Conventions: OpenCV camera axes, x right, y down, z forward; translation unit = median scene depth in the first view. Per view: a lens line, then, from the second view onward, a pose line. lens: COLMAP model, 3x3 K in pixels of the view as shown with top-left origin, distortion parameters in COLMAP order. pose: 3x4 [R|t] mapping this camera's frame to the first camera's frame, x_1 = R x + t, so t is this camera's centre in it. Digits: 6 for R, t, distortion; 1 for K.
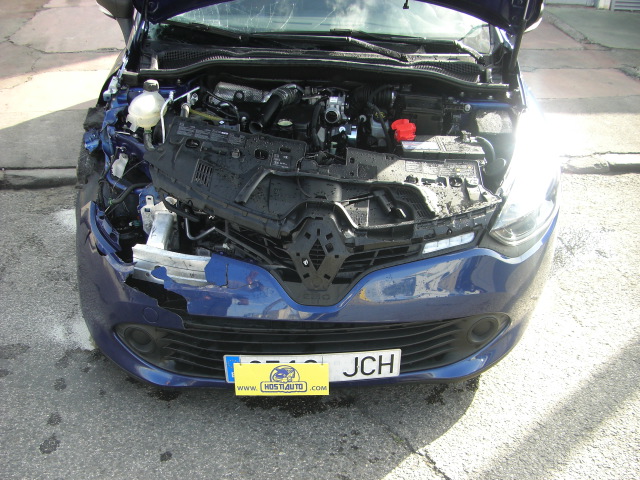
lens RADIAL K [[723.7, 0, 296.6], [0, 723.7, 279.6], [0, 0, 1]] dist [-0.180720, 0.092923]
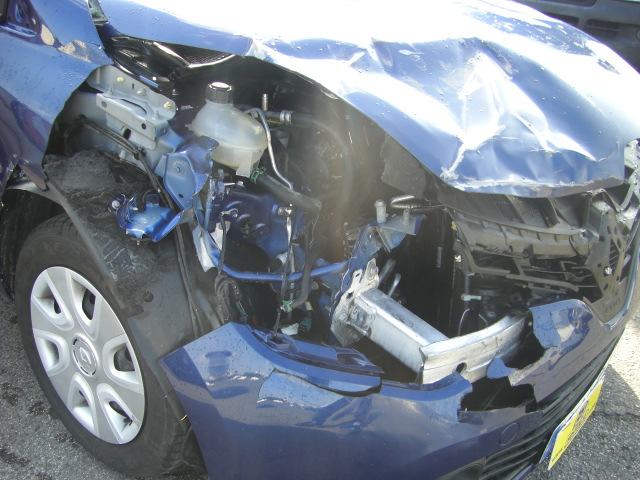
lens RADIAL K [[723.7, 0, 296.6], [0, 723.7, 279.6], [0, 0, 1]] dist [-0.180720, 0.092923]
pose [[0.635703, -0.355869, 0.685010, -0.688186], [0.325537, 0.928216, 0.180113, -0.247477], [-0.699934, 0.108498, 0.705918, 0.647813]]
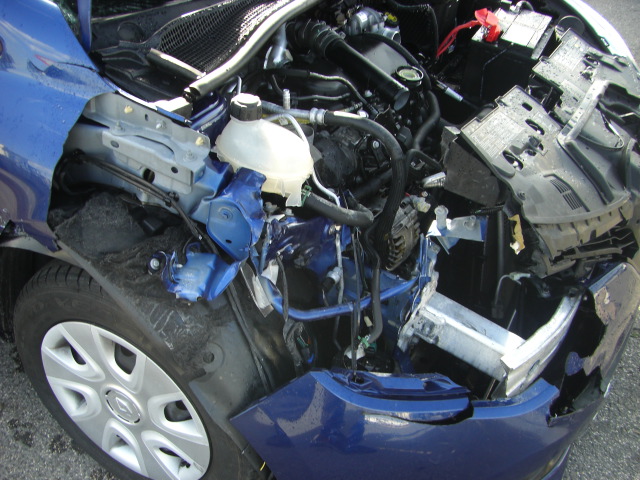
lens RADIAL K [[723.7, 0, 296.6], [0, 723.7, 279.6], [0, 0, 1]] dist [-0.180720, 0.092923]
pose [[0.462945, -0.580724, 0.669658, -0.654990], [0.414926, 0.809584, 0.415222, -0.414435], [-0.783274, 0.085634, 0.615751, 0.778276]]
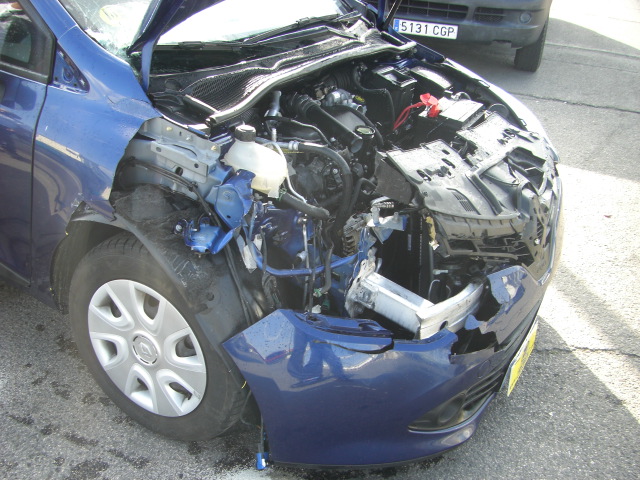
lens RADIAL K [[723.7, 0, 296.6], [0, 723.7, 279.6], [0, 0, 1]] dist [-0.180720, 0.092923]
pose [[0.494746, -0.435405, 0.752097, -0.902845], [0.382483, 0.886204, 0.261436, -0.355197], [-0.780342, 0.158320, 0.604981, 0.609205]]
